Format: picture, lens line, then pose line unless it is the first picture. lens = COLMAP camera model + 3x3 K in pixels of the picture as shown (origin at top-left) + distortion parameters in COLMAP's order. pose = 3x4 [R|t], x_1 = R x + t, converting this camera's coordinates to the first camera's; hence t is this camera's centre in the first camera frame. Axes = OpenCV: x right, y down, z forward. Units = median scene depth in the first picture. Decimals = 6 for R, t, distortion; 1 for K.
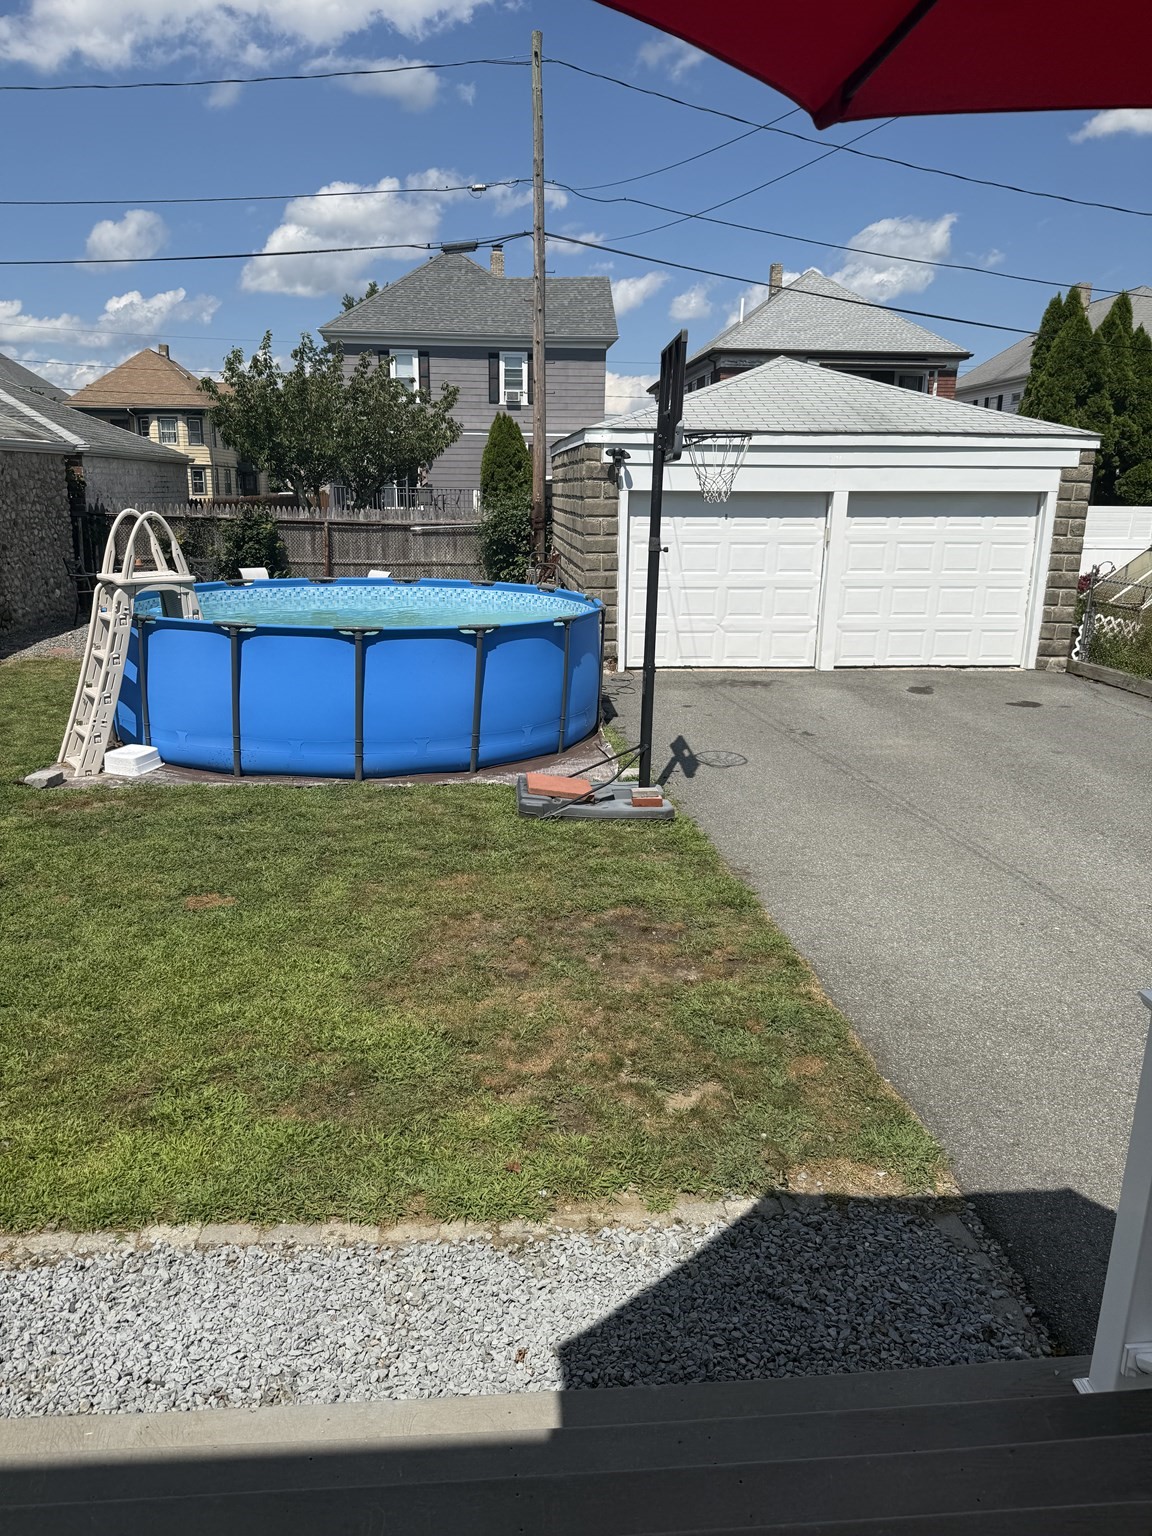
lens RADIAL K [[1083.8, 0, 576.0], [0, 1083.8, 768.0], [0, 0, 1]] dist [0.114250, -0.183772]
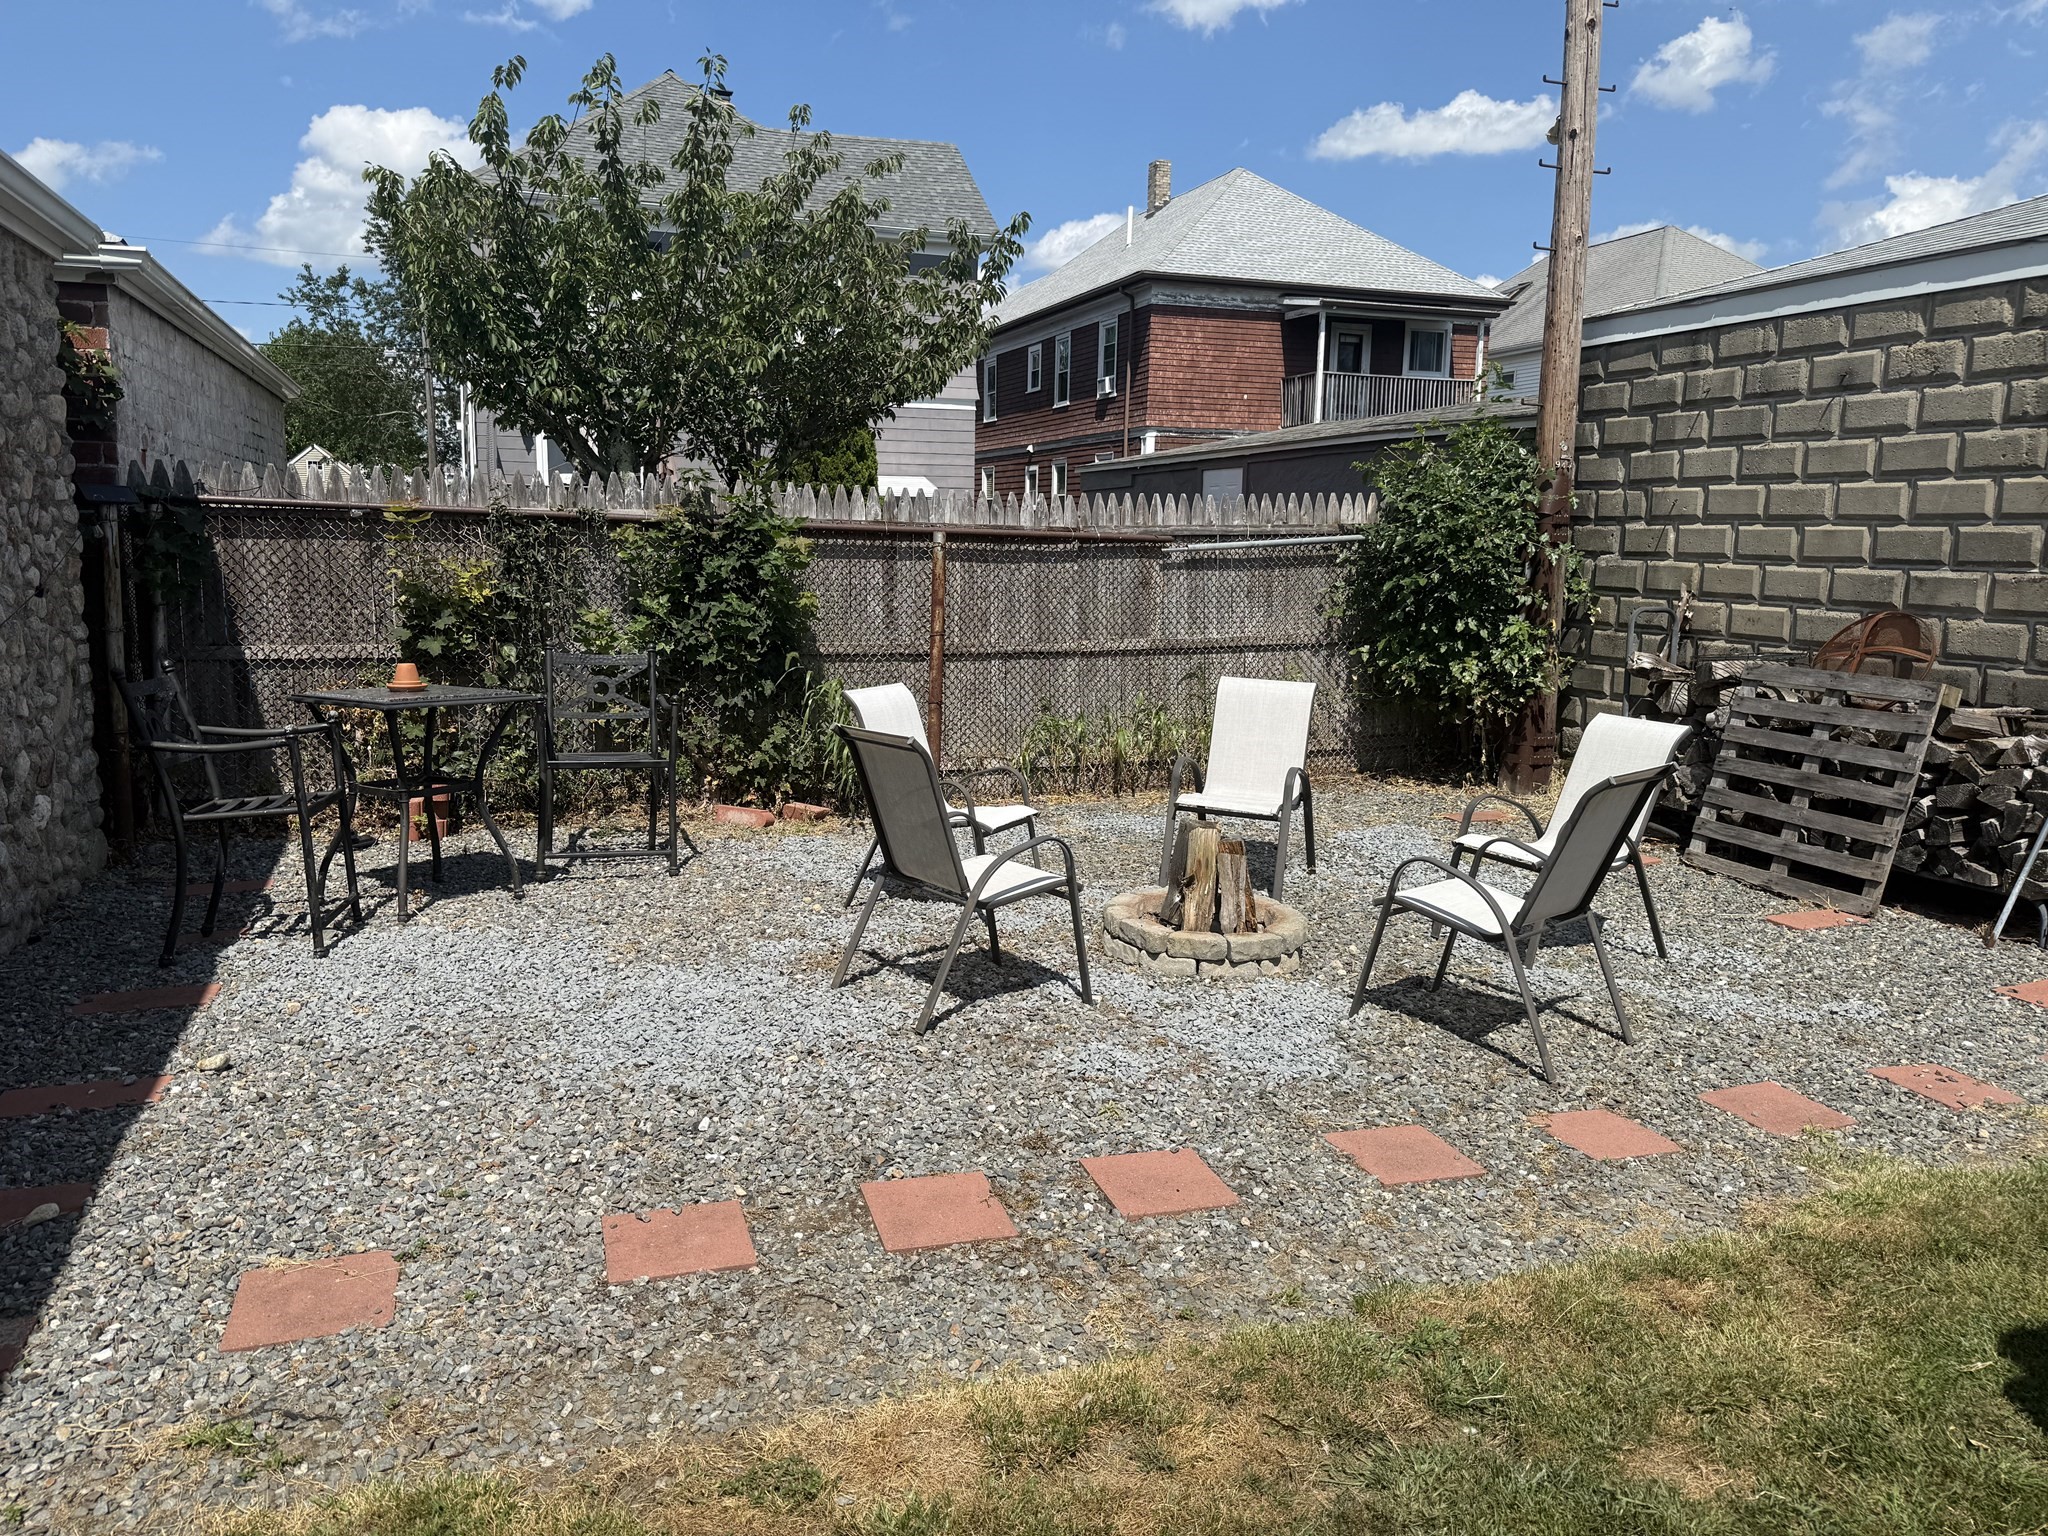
lens RADIAL K [[1431.7, 0, 1024.0], [0, 1431.7, 768.0], [0, 0, 1]] dist [0.112830, -0.093201]
pose [[0.963278, -0.041483, 0.265283, -0.318891], [0.063652, 0.995110, -0.075523, -0.118476], [-0.260853, 0.089635, 0.961208, 0.578576]]
